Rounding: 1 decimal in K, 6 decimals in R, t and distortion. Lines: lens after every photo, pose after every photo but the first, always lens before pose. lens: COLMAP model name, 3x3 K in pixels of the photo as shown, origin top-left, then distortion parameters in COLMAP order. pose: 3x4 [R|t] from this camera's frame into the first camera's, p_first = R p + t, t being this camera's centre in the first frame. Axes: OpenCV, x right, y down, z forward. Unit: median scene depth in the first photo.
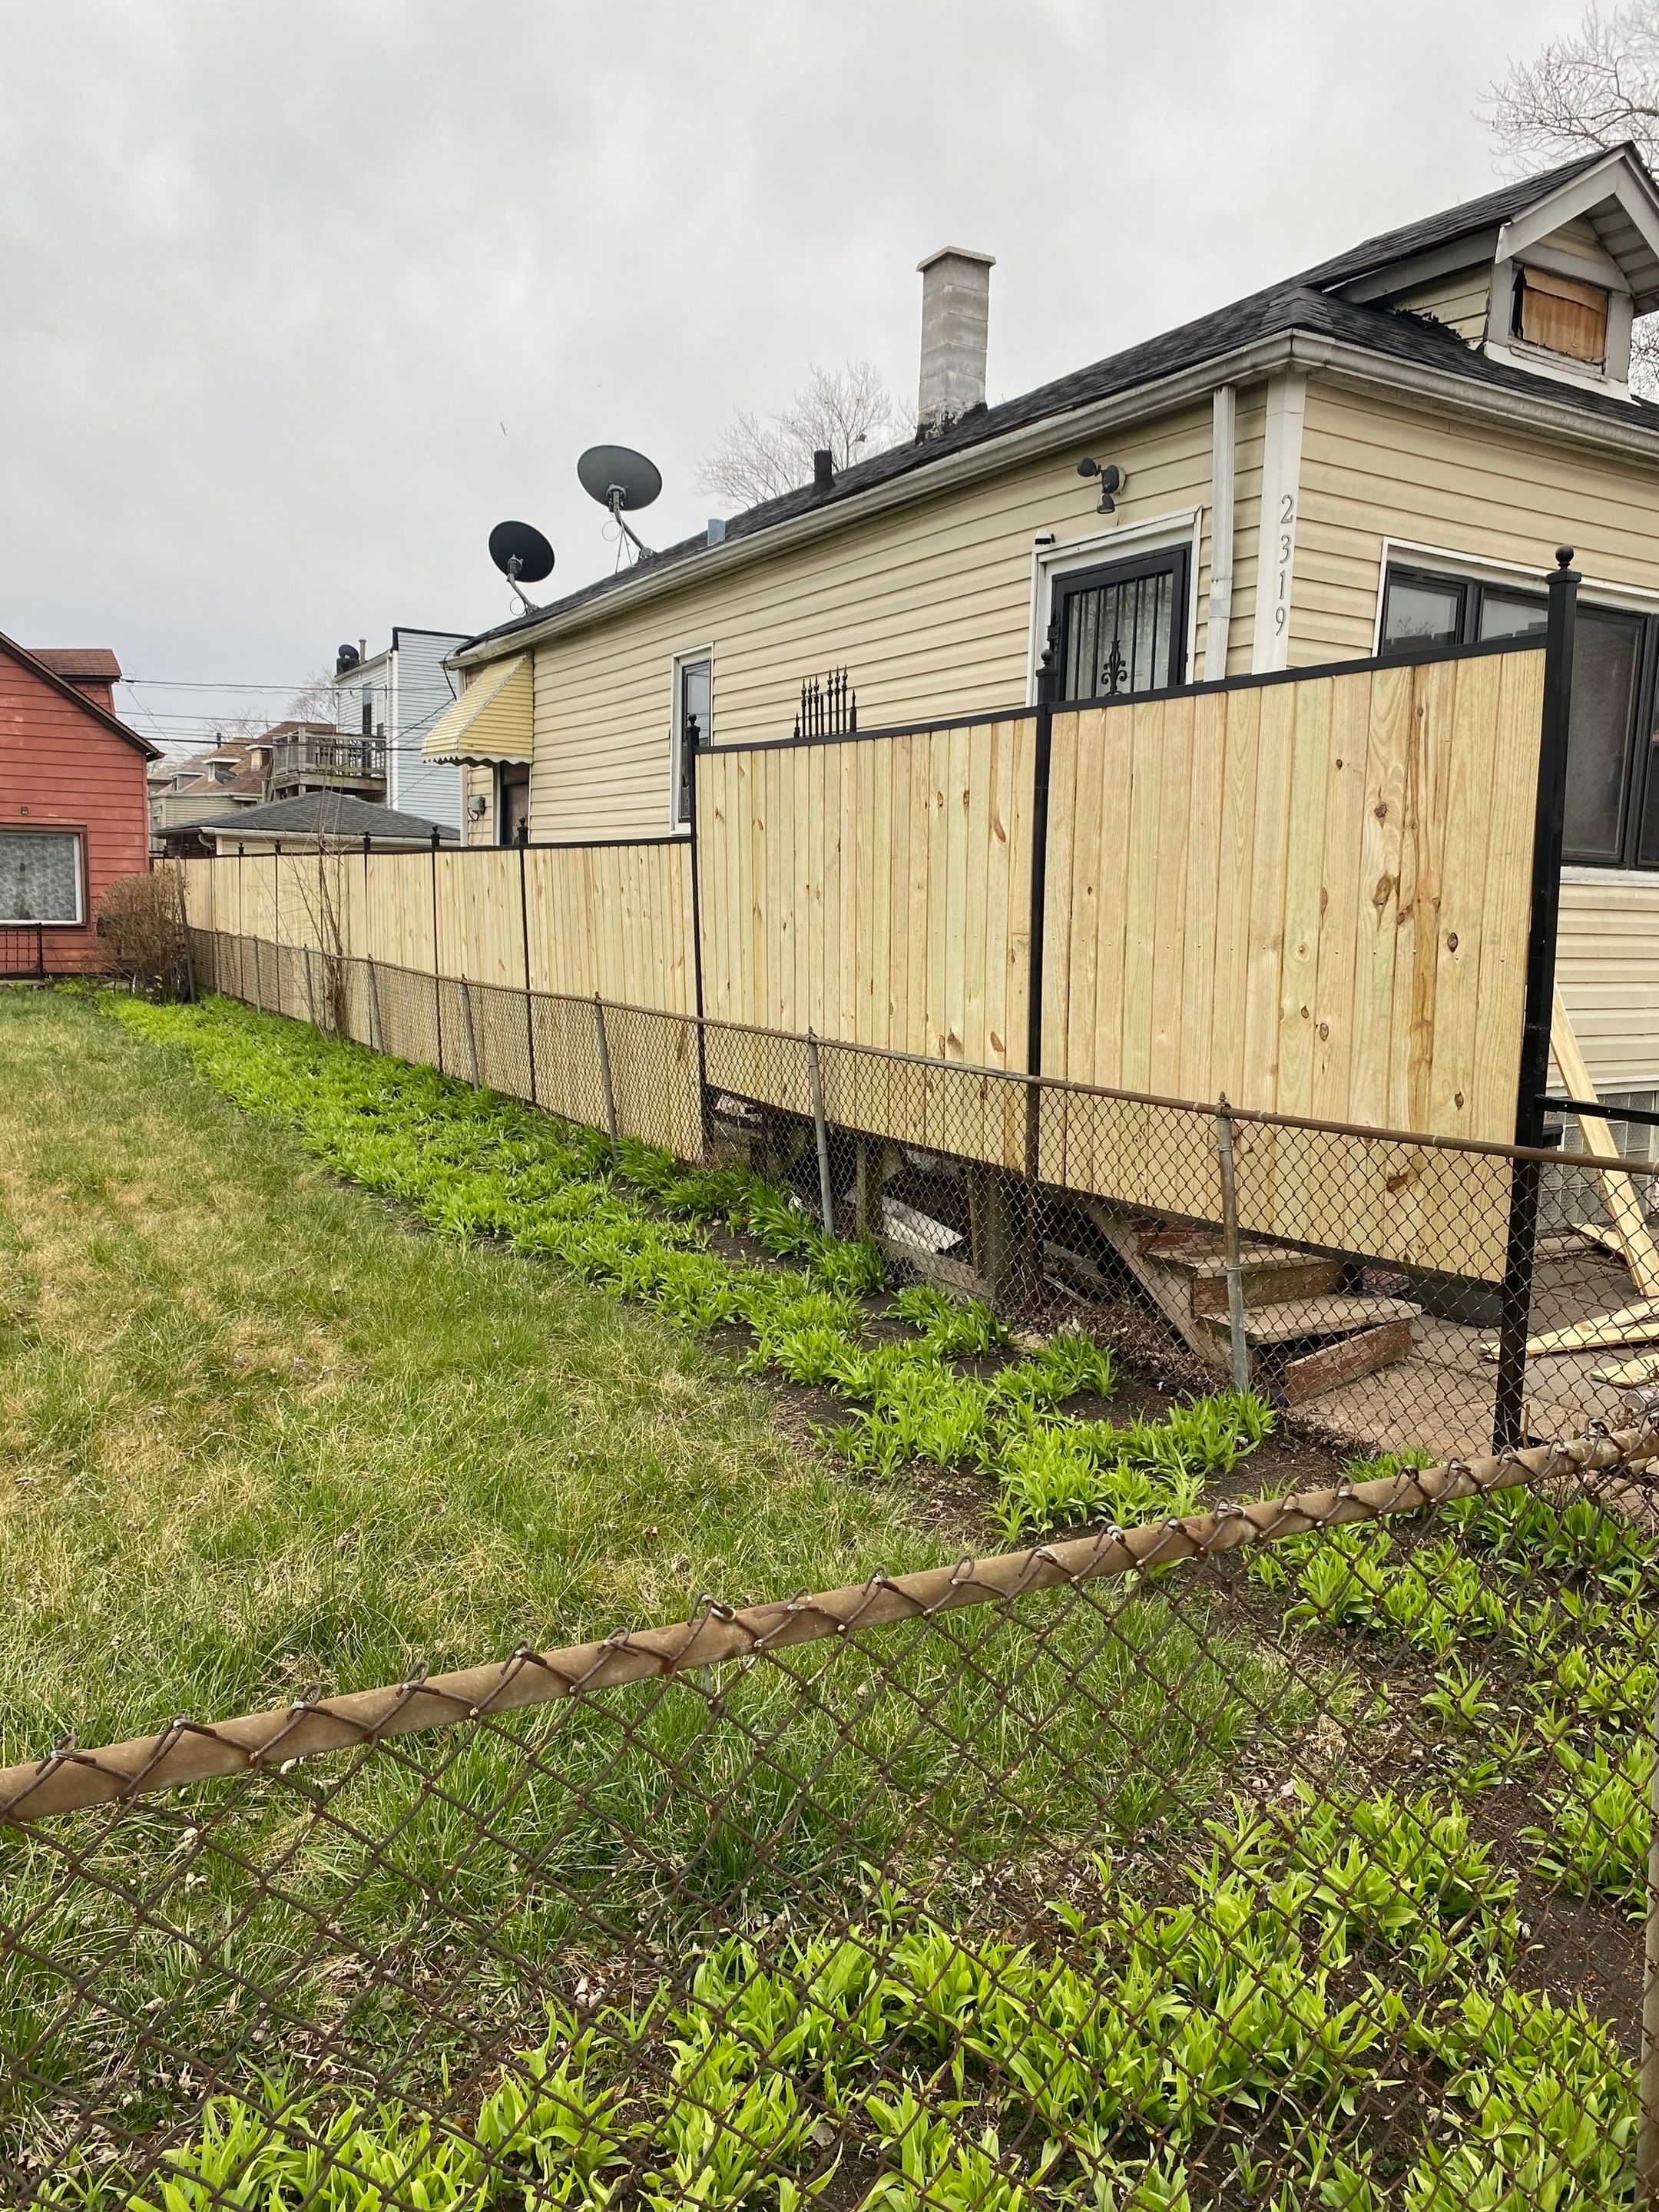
lens RADIAL K [[1637.1, 0, 829.5], [0, 1637.1, 1106.0], [0, 0, 1]] dist [-0.000938, -0.013547]
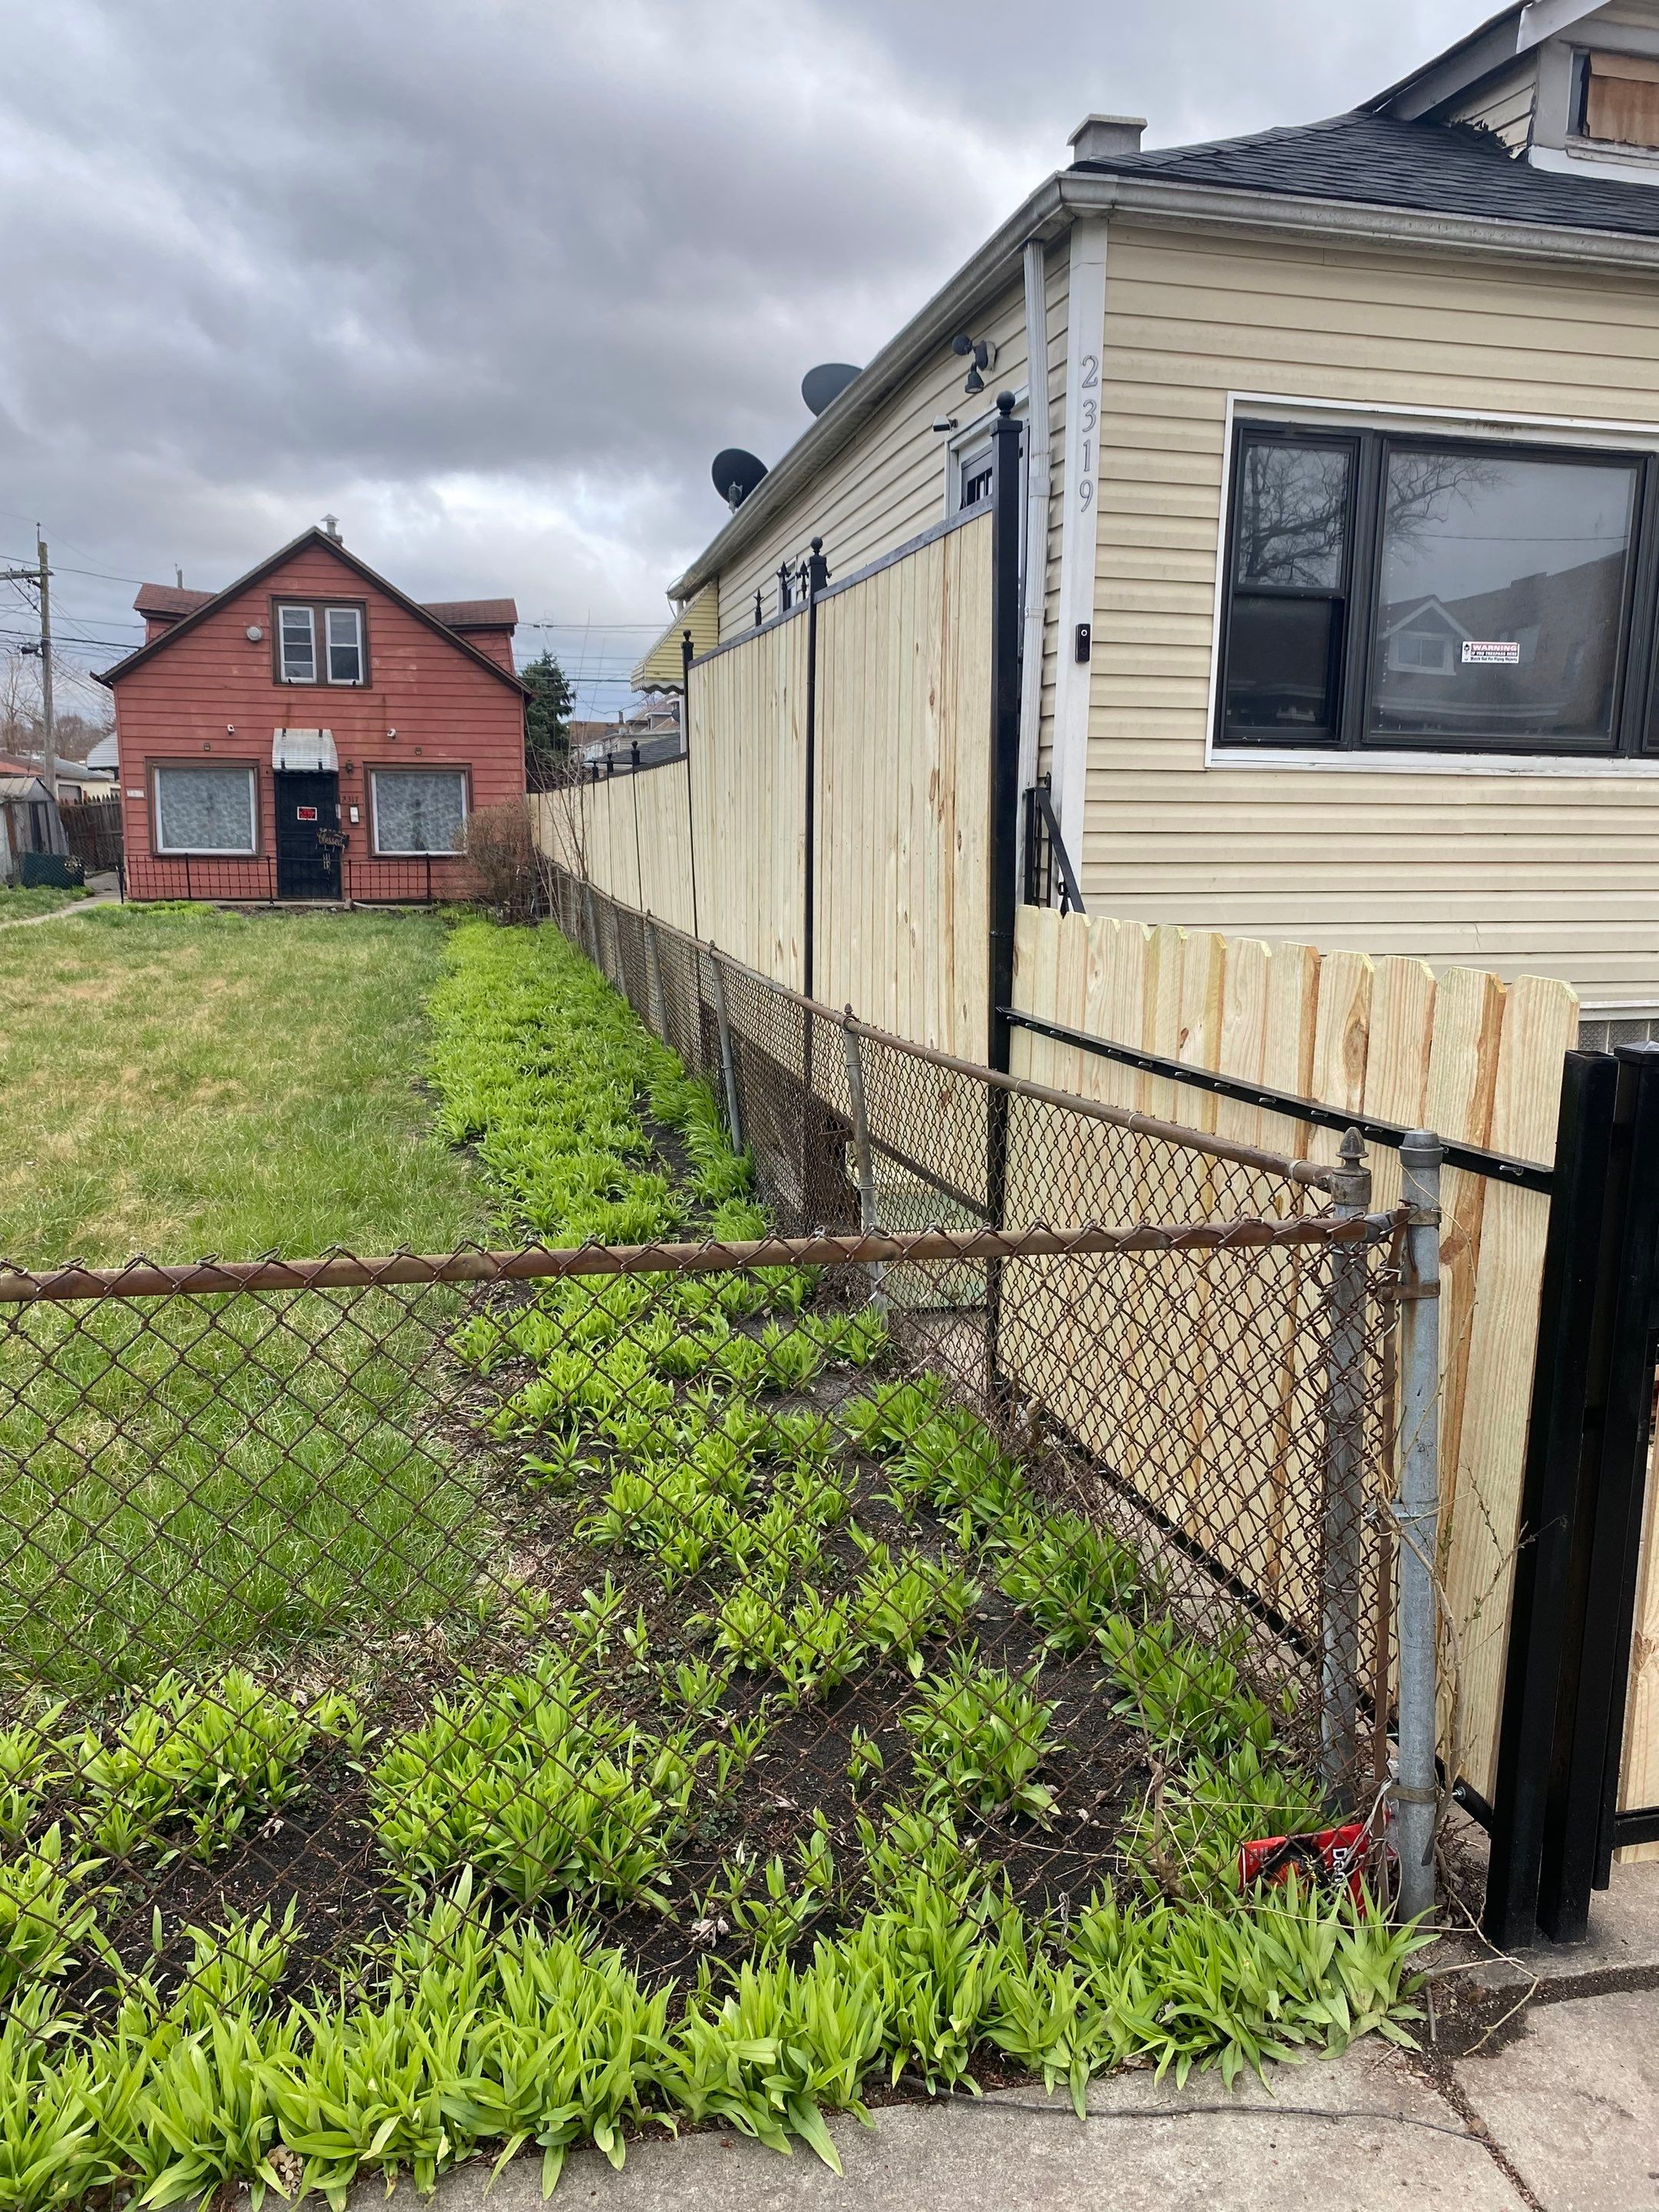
lens RADIAL K [[1642.0, 0, 822.9], [0, 1642.0, 1111.7], [0, 0, 1]] dist [-0.011289, -0.006161]
pose [[0.956379, 0.031695, -0.290404, 0.338817], [-0.017842, 0.998578, 0.050228, 0.004864], [0.291583, -0.042855, 0.955585, 0.050242]]
